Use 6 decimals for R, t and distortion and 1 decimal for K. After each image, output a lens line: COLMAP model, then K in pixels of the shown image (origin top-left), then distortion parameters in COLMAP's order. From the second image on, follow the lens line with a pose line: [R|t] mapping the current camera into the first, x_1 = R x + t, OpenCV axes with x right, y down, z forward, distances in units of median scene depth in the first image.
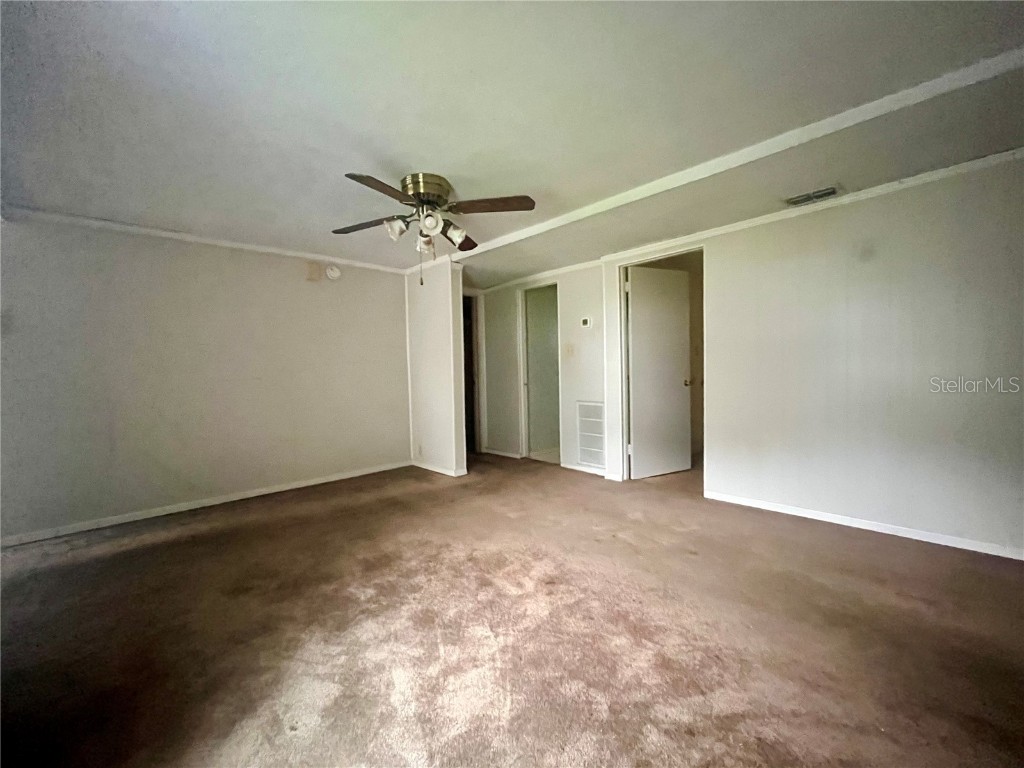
lens RADIAL K [[418.0, 0, 511.0], [0, 418.0, 380.2], [0, 0, 1]] dist [0.000757, 0.000031]
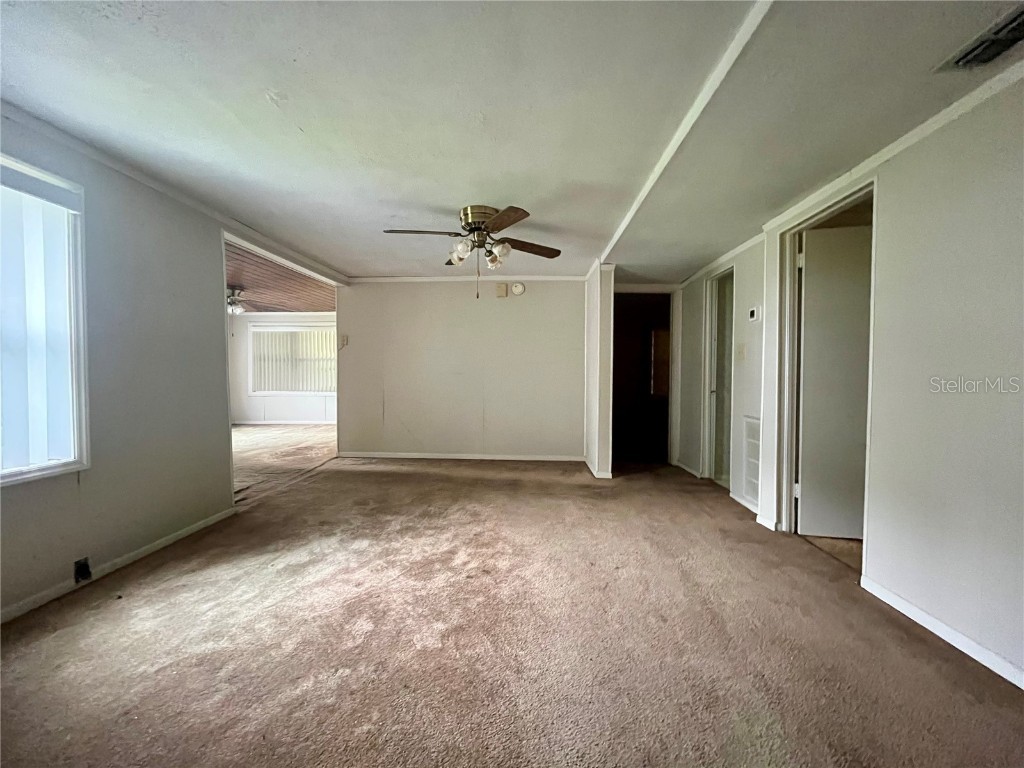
lens RADIAL K [[418.0, 0, 511.0], [0, 418.0, 380.2], [0, 0, 1]] dist [0.000757, 0.000031]
pose [[0.683404, 0.042134, -0.728824, 0.566767], [-0.044717, 0.998875, 0.015815, -0.012351], [0.728670, 0.021782, 0.684519, 0.197665]]
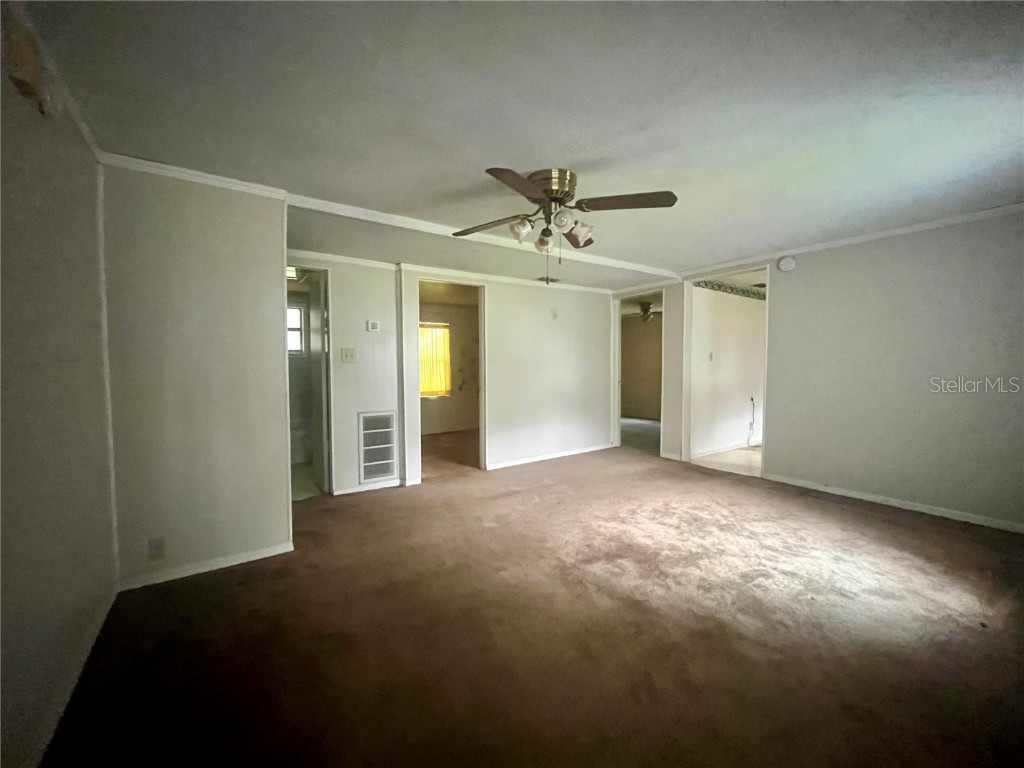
lens RADIAL K [[411.1, 0, 512.0], [0, 411.1, 384.0], [0, 0, 1]] dist [-0.000647, -0.000088]
pose [[0.149504, -0.018924, 0.988580, -0.868037], [0.034608, 0.999304, 0.013895, -0.016325], [-0.988155, 0.032135, 0.150055, 0.735346]]
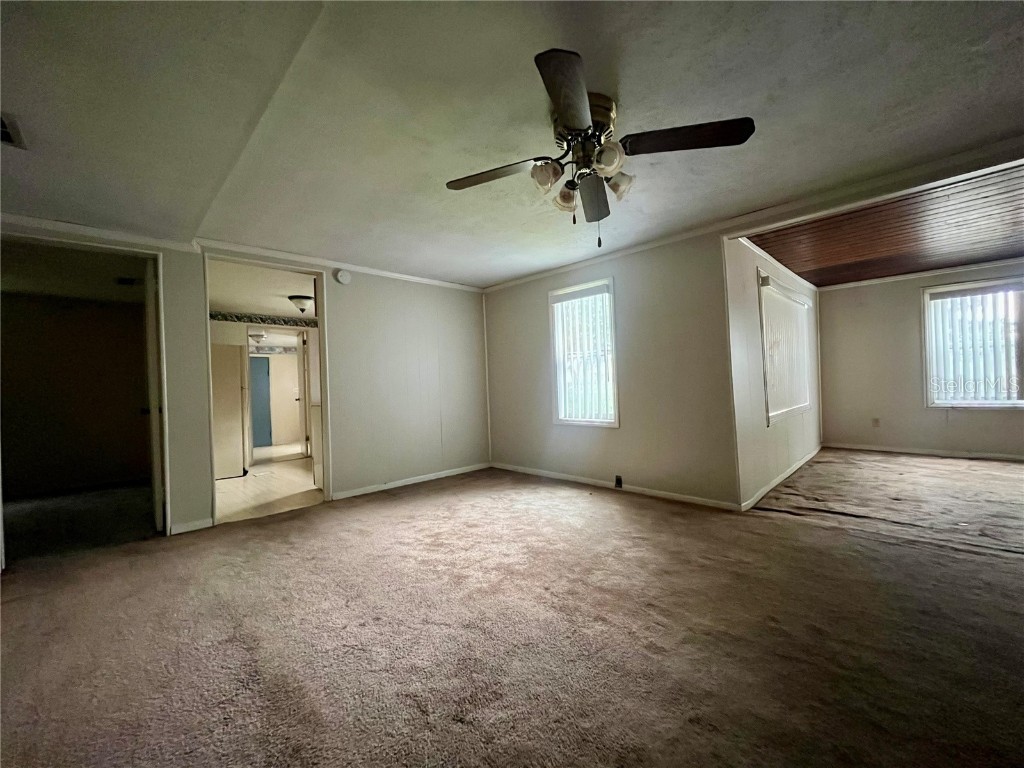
lens RADIAL K [[418.0, 0, 511.0], [0, 418.0, 380.2], [0, 0, 1]] dist [0.000757, 0.000031]
pose [[-0.998199, 0.058346, -0.013959, -0.027326], [0.057822, 0.997698, 0.035427, -0.034497], [0.015994, 0.034556, -0.999275, 1.349664]]
